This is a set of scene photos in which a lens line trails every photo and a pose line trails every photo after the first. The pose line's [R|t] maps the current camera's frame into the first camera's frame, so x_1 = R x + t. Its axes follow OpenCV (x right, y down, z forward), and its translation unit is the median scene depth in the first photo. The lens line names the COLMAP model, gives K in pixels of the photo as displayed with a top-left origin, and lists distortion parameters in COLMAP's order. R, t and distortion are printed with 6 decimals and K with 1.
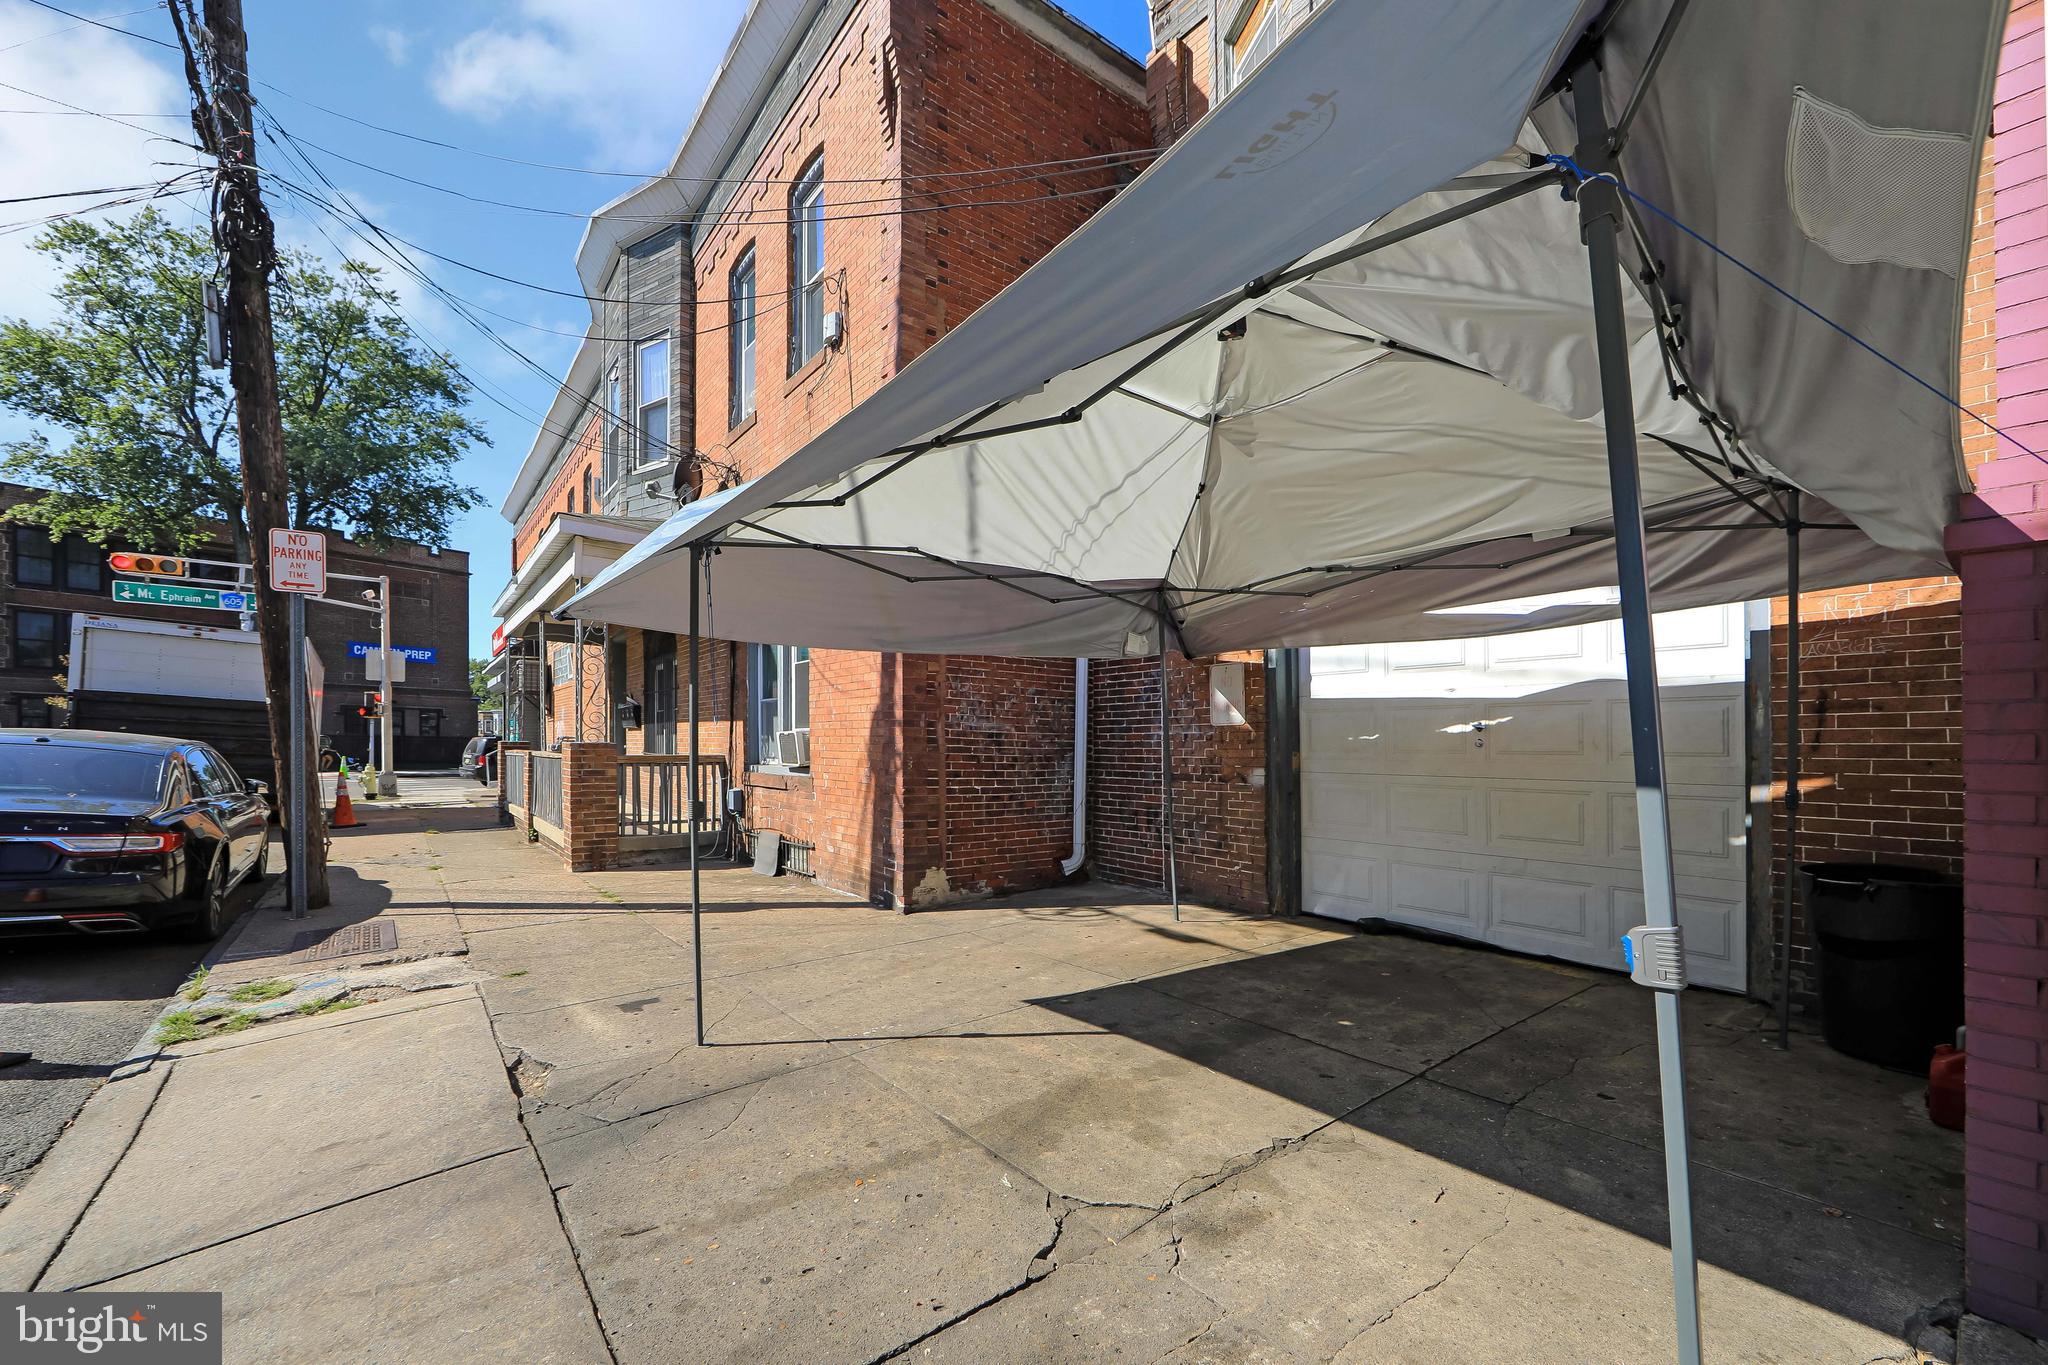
lens RADIAL K [[803.2, 0, 983.3], [0, 803.2, 724.1], [0, 0, 1]] dist [-0.011589, 0.001393]
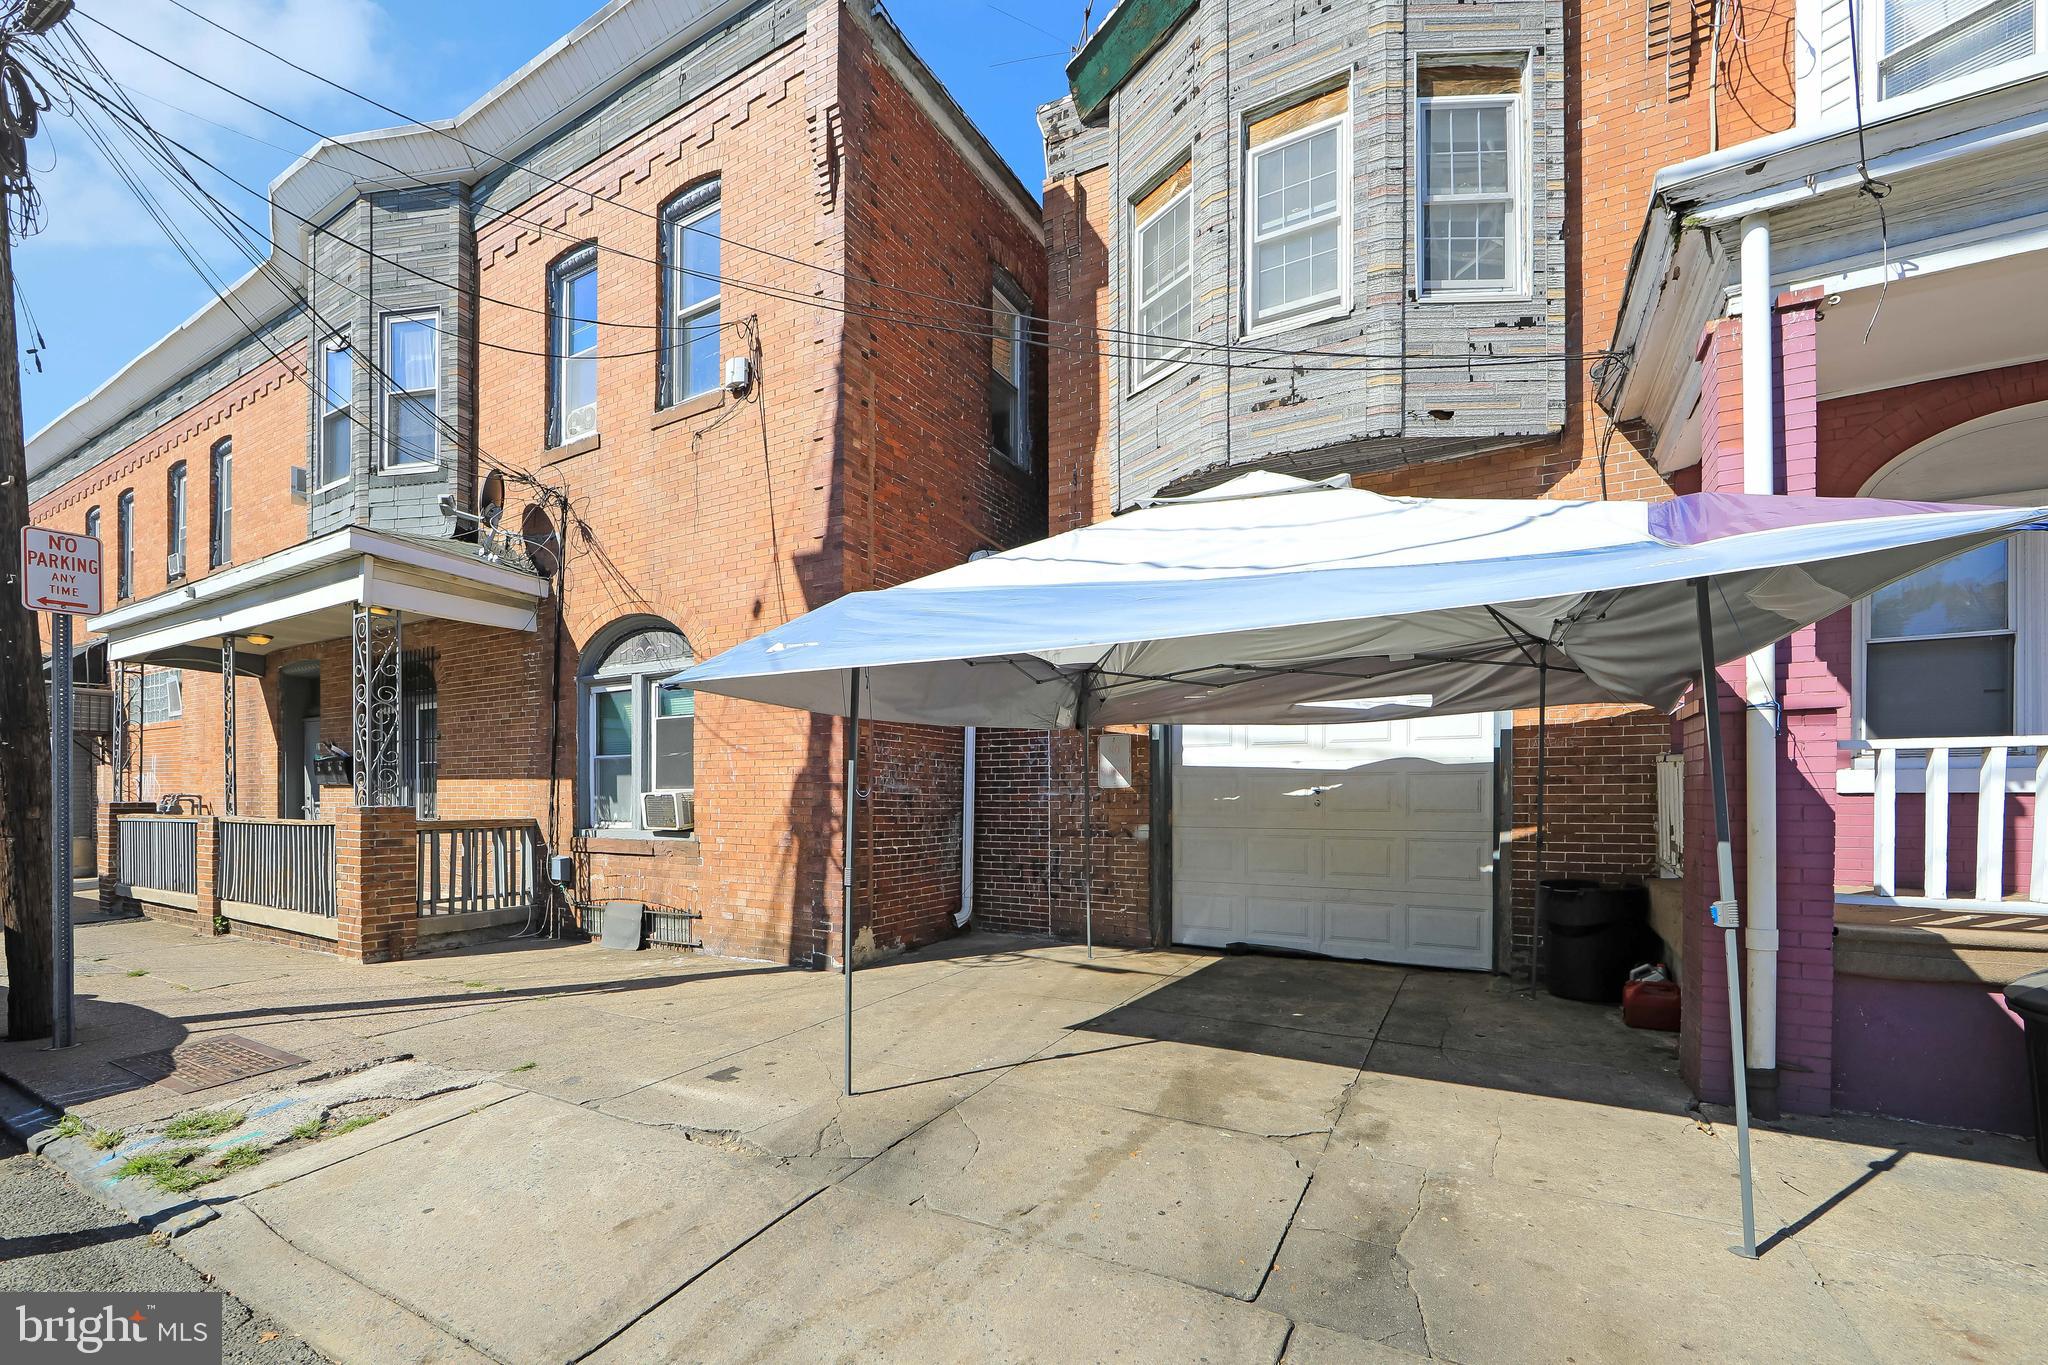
lens RADIAL K [[851.9, 0, 995.6], [0, 851.9, 782.3], [0, 0, 1]] dist [-0.013506, 0.002530]
pose [[0.921312, 0.000904, 0.388823, -0.339073], [-0.004582, 0.999953, 0.008533, -0.016262], [-0.388797, -0.009643, 0.921273, -0.068928]]
